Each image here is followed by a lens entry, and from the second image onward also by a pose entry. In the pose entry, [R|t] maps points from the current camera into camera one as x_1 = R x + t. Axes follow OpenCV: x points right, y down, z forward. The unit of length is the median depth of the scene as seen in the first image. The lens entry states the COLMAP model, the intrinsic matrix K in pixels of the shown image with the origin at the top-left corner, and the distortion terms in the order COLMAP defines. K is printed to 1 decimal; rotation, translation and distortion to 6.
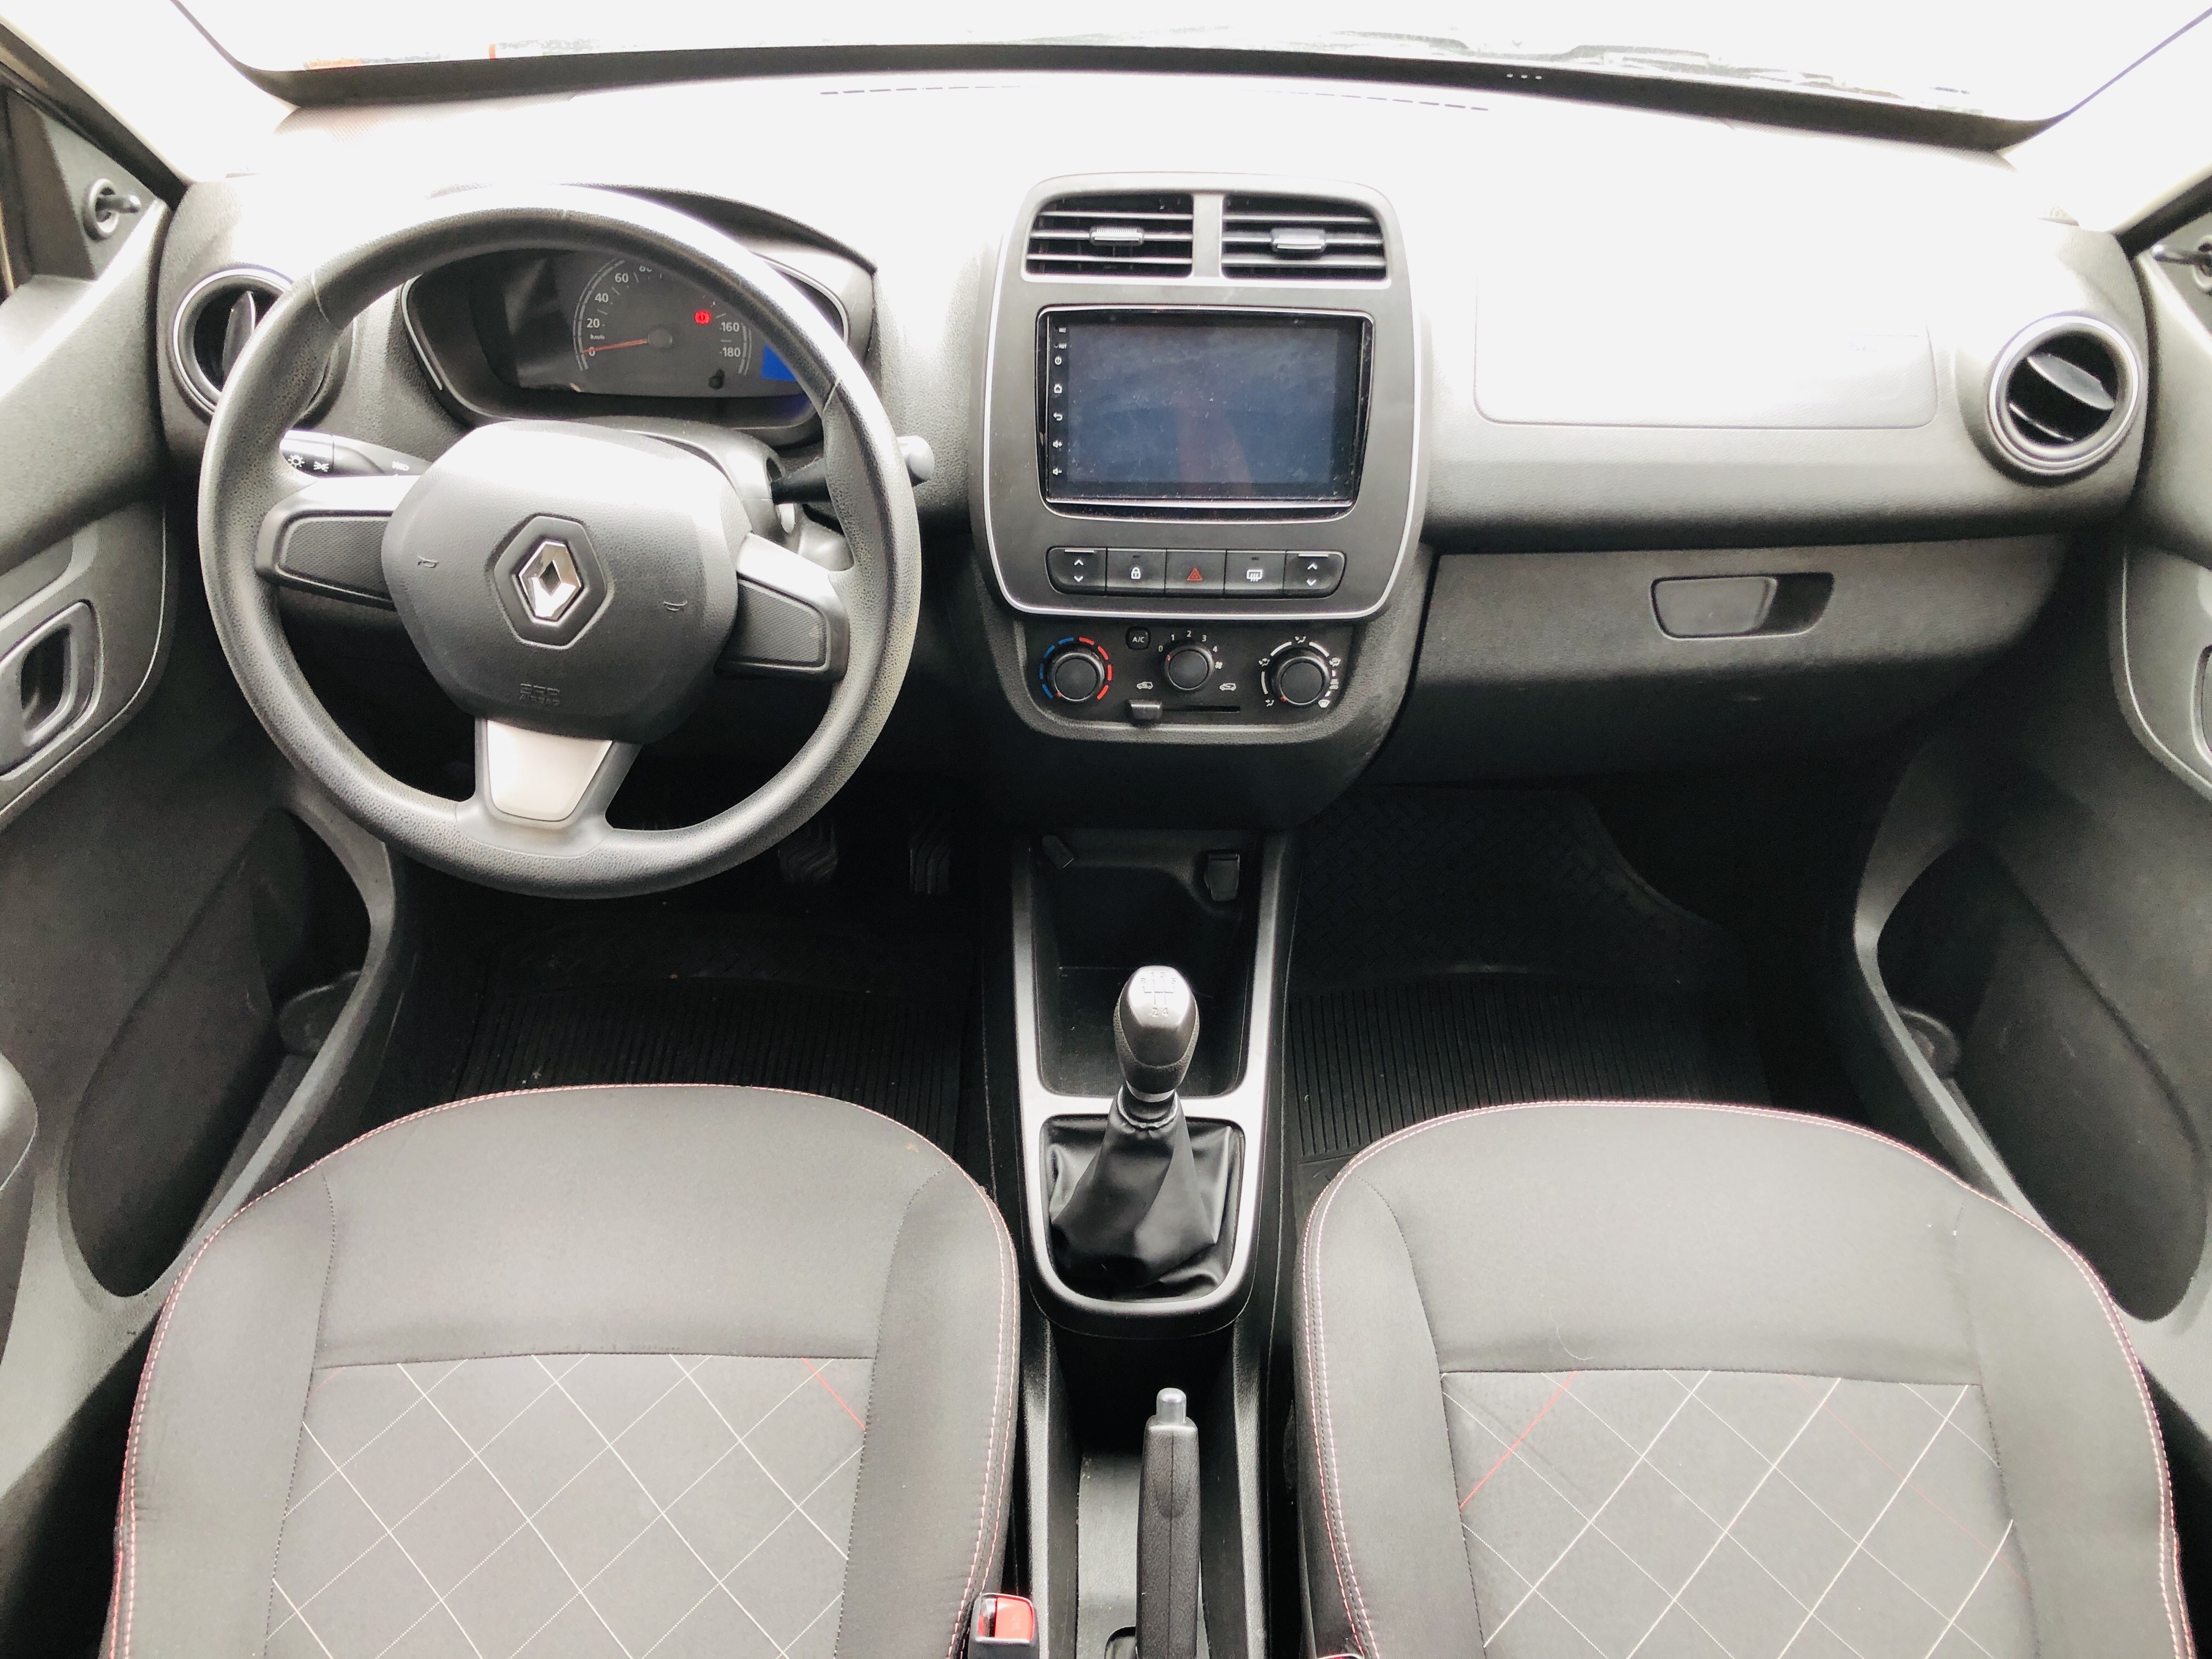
lens RADIAL K [[1800.0, 0, 1079.2], [0, 1800.0, 819.7], [0, 0, 1]] dist [0.080970, -0.119986]
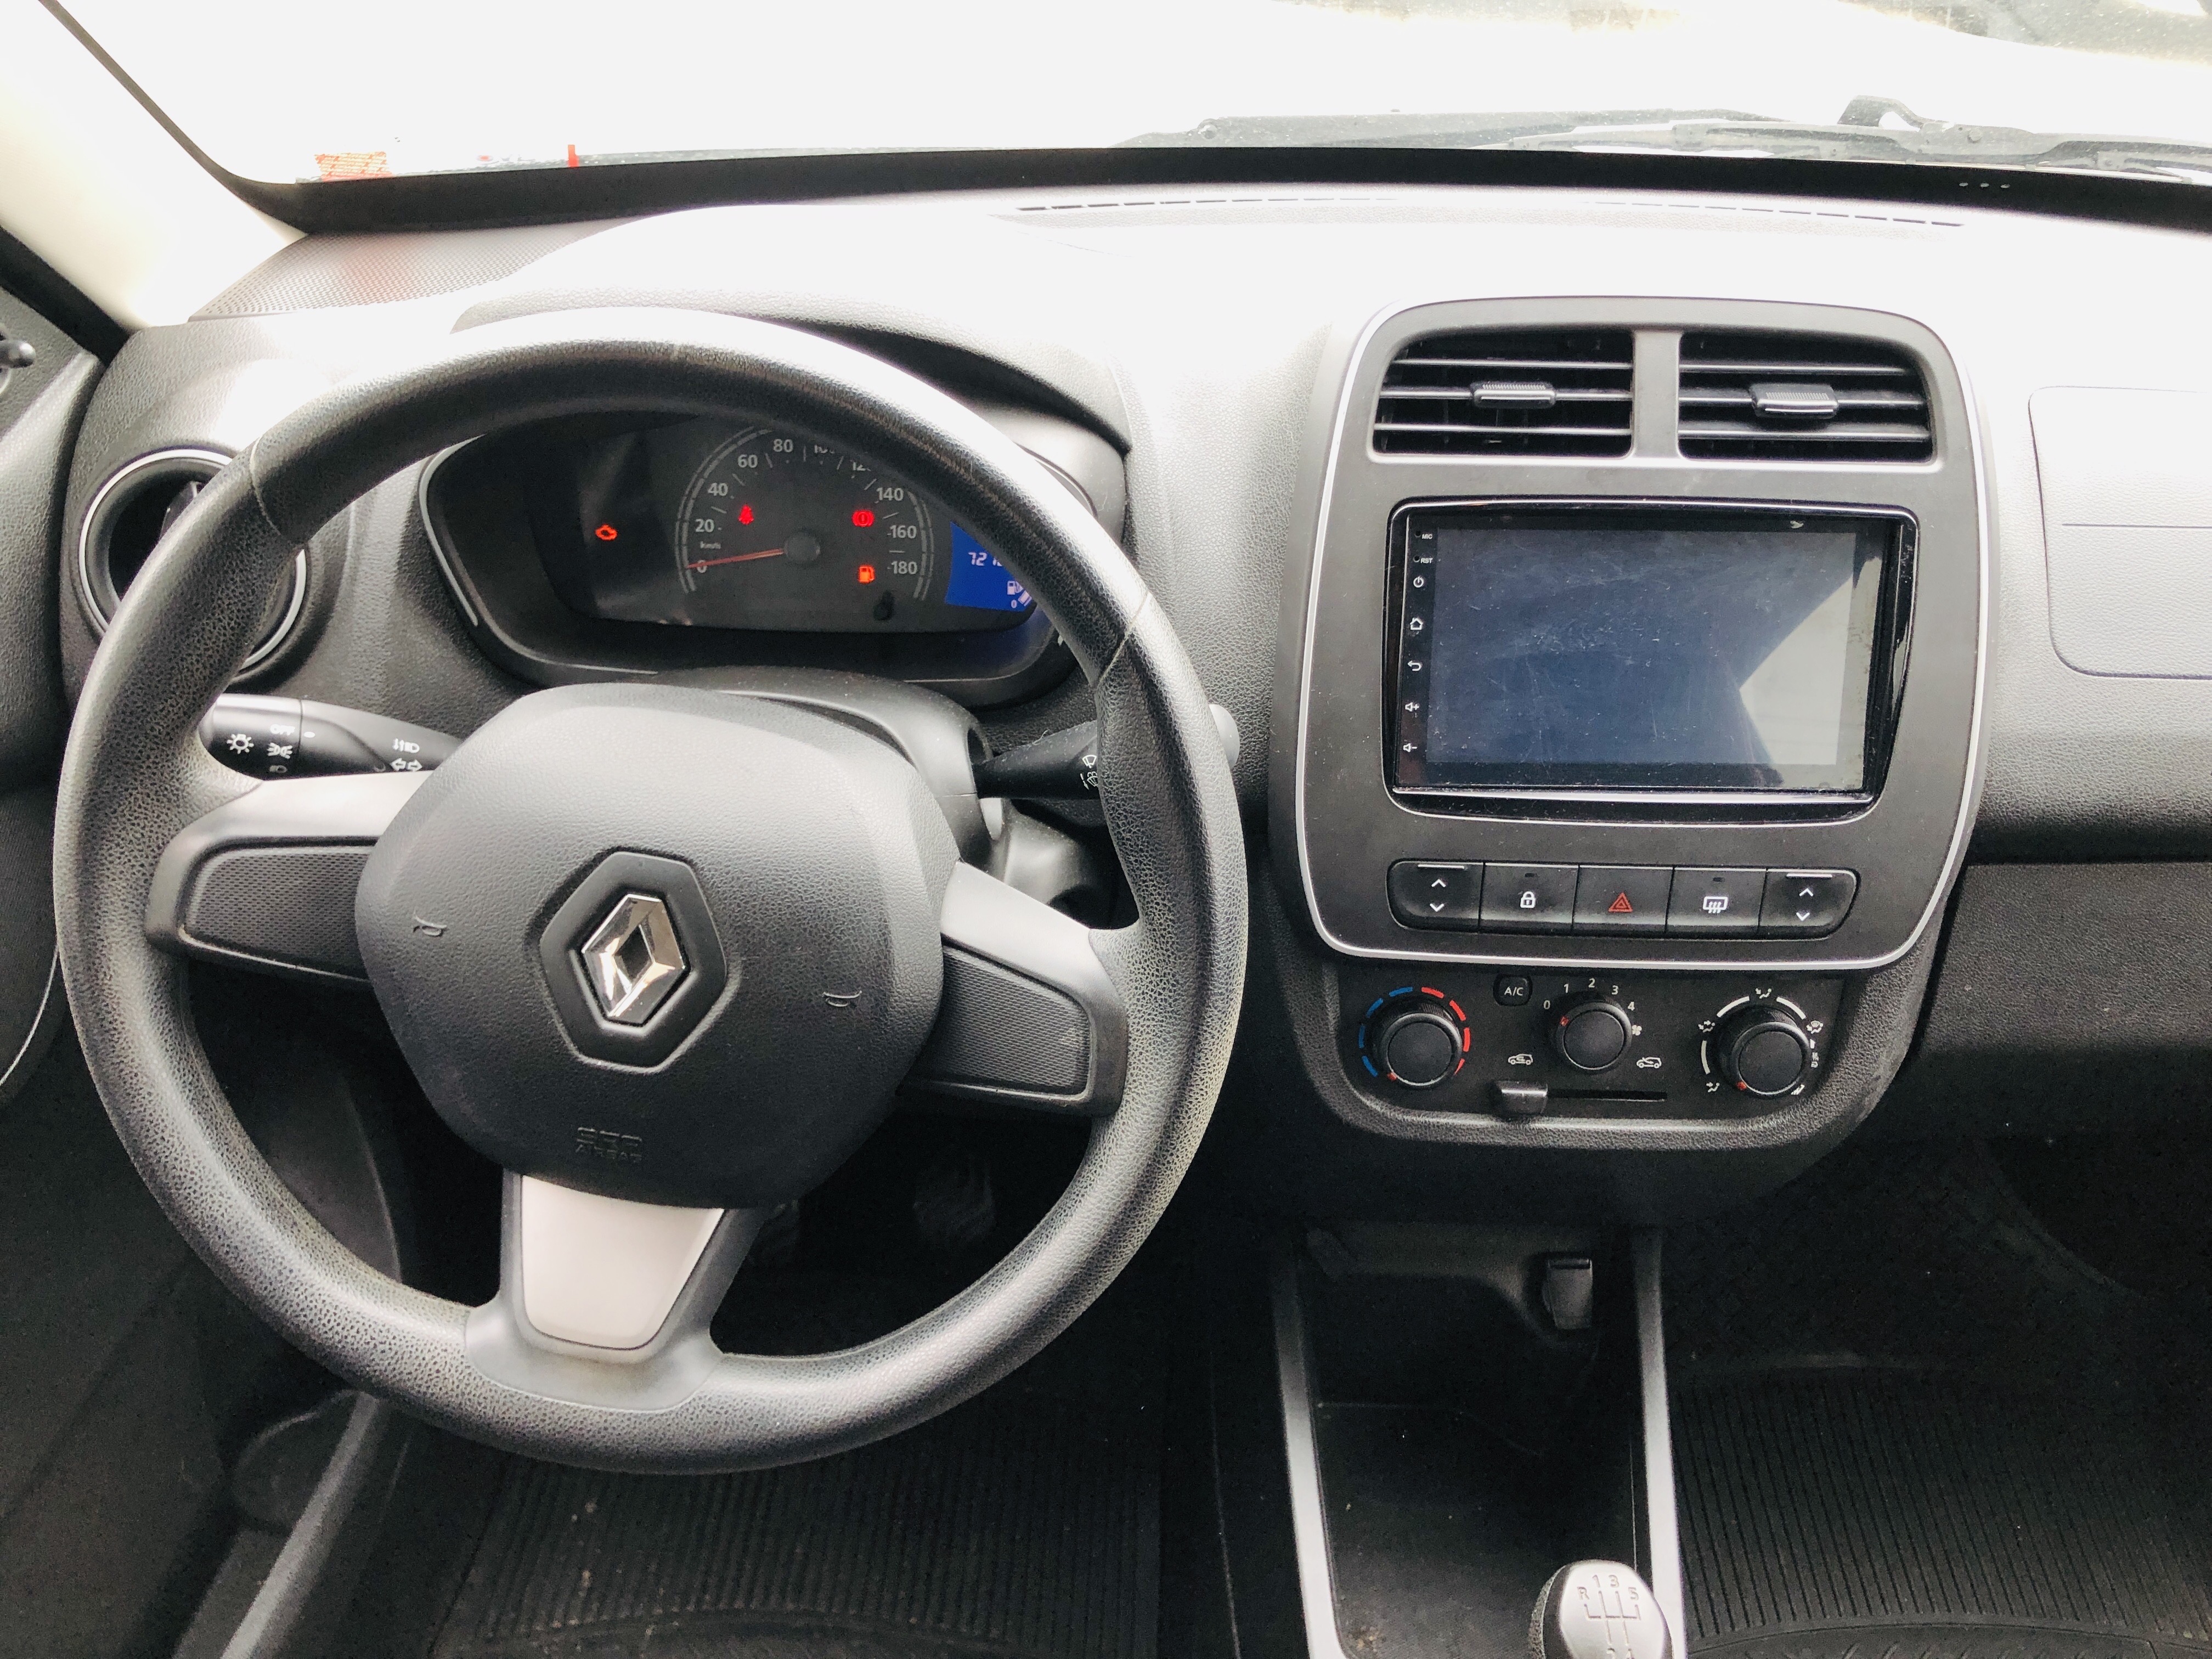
lens RADIAL K [[1803.2, 0, 1113.1], [0, 1803.2, 837.4], [0, 0, 1]] dist [0.072920, -0.126430]
pose [[0.999850, 0.002886, -0.017093, -0.108125], [-0.004382, 0.996097, -0.088152, -0.103044], [0.016772, 0.088214, 0.995960, 0.353812]]
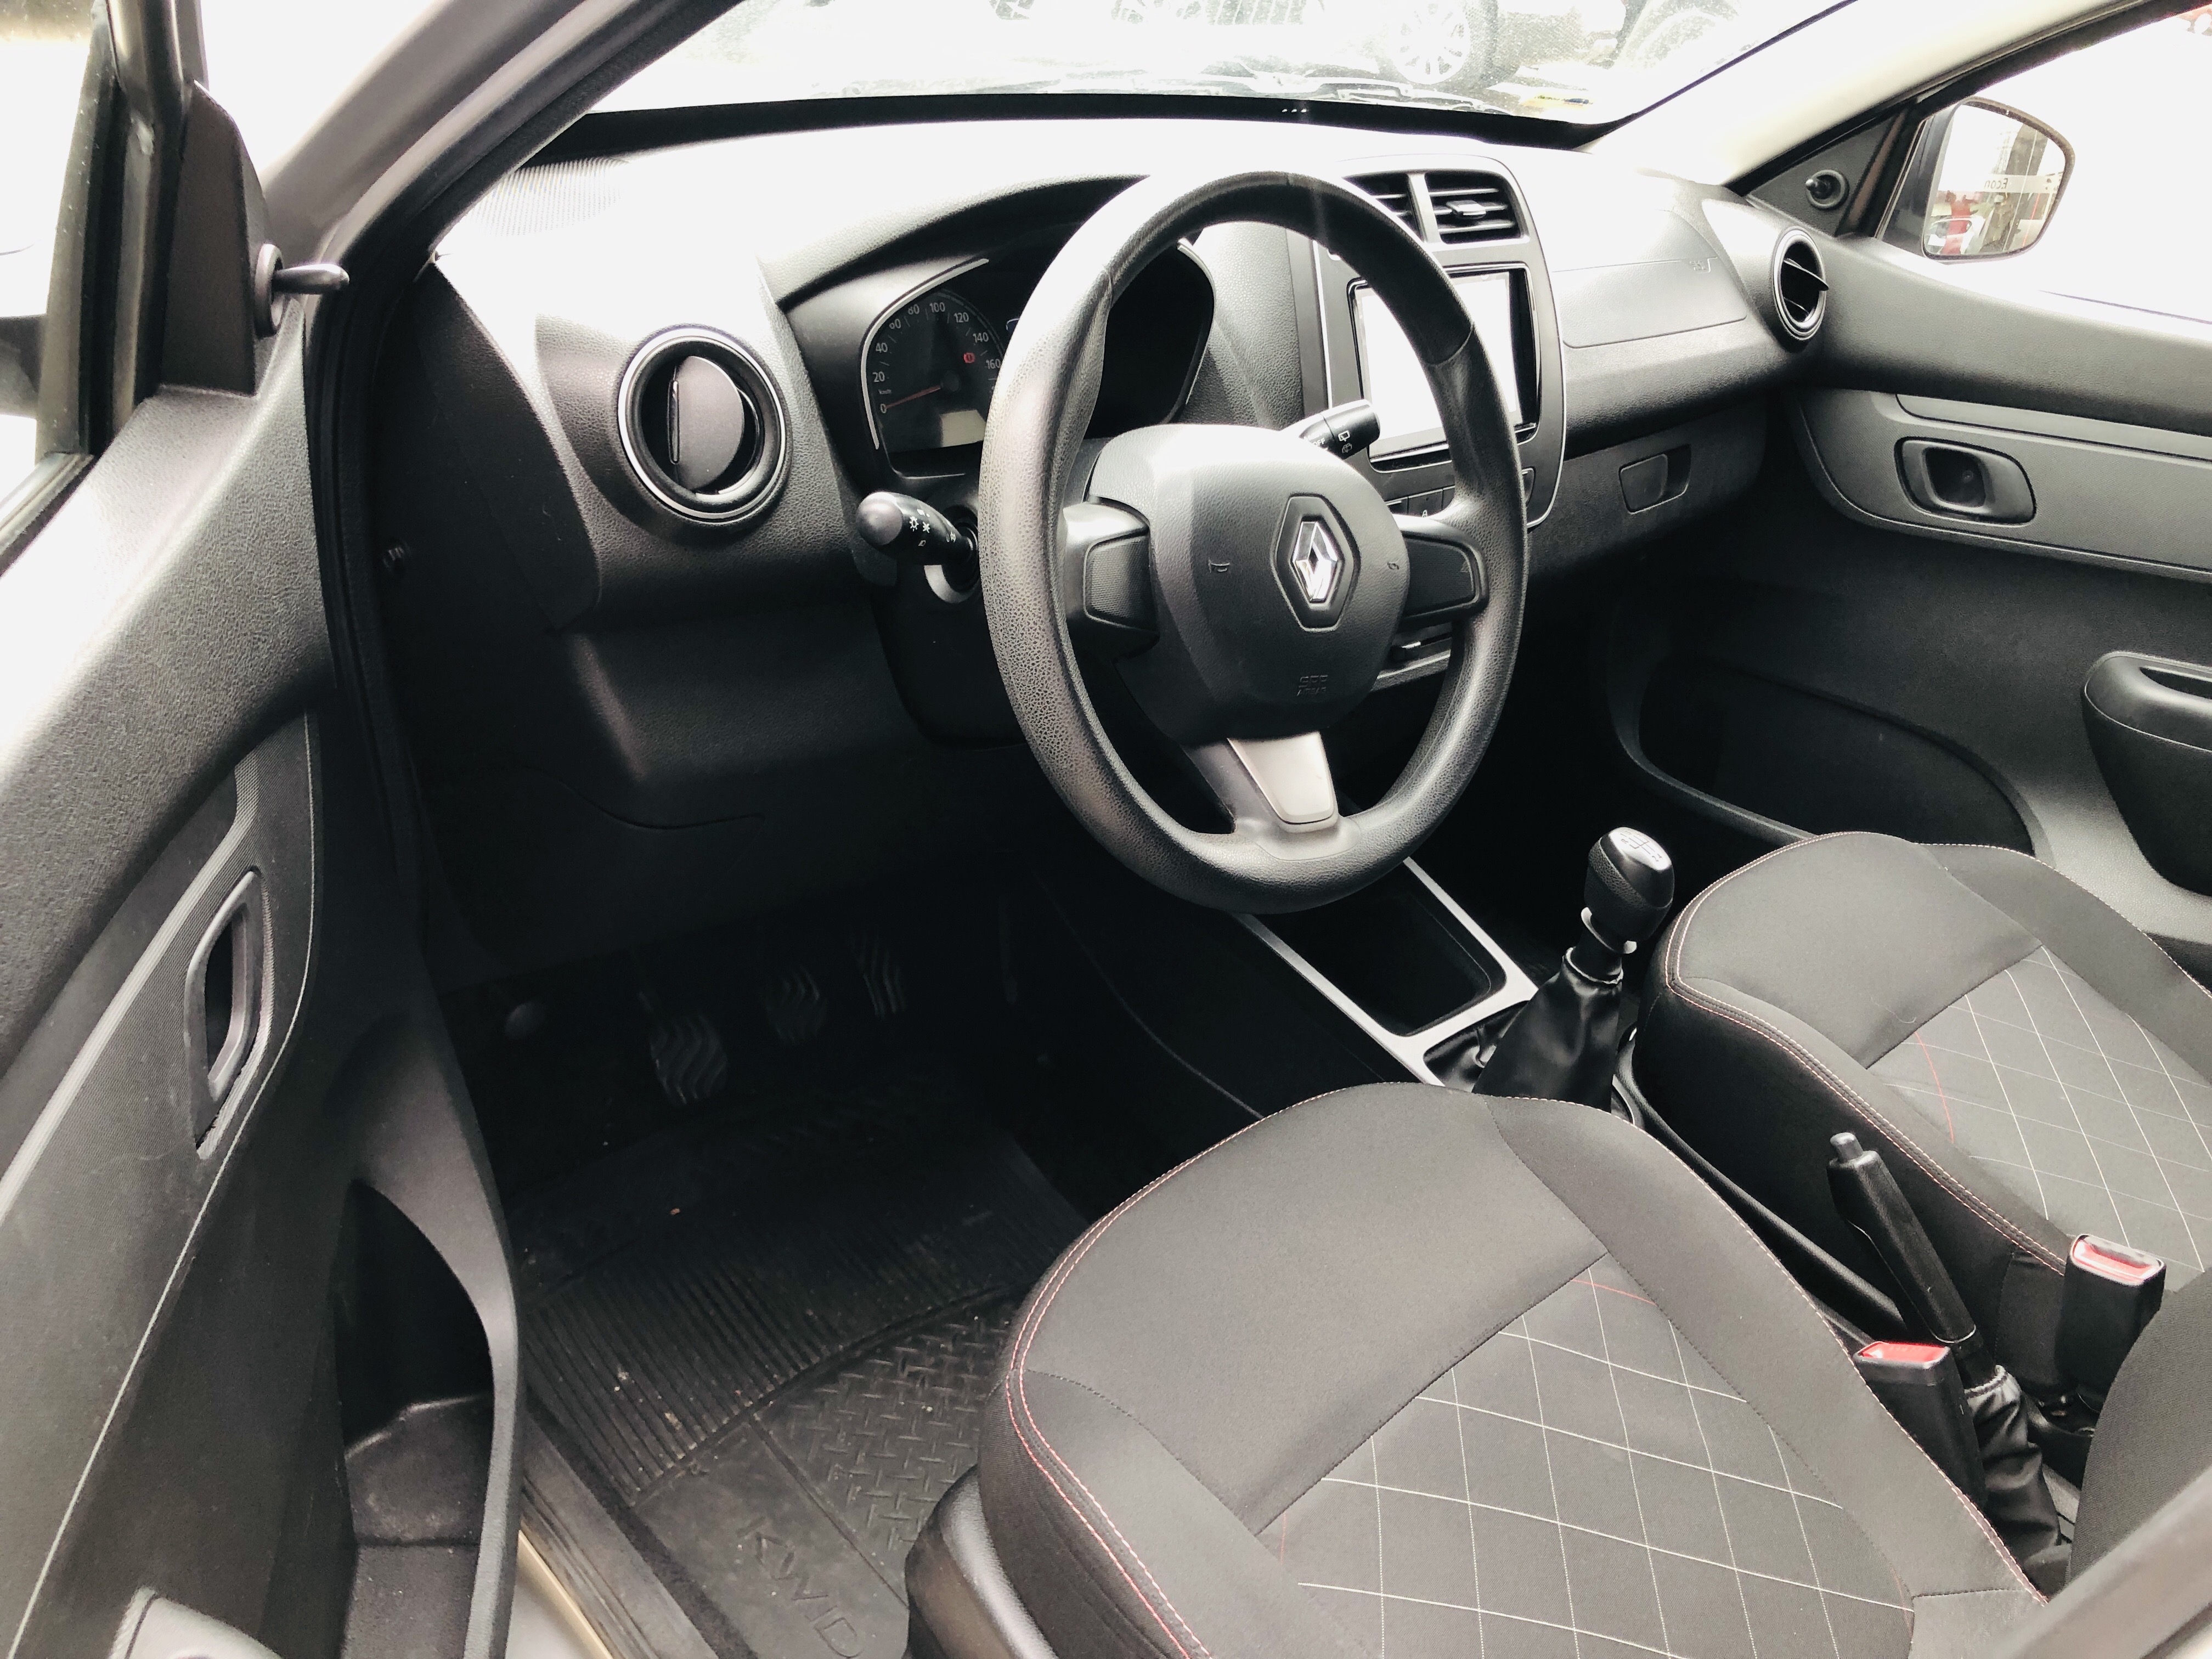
lens RADIAL K [[1803.2, 0, 1113.1], [0, 1803.2, 837.4], [0, 0, 1]] dist [0.072920, -0.126430]
pose [[0.728919, -0.280345, 0.624567, -0.865105], [0.338293, 0.940642, 0.027405, -0.048686], [-0.595177, 0.191311, 0.780490, 0.297313]]
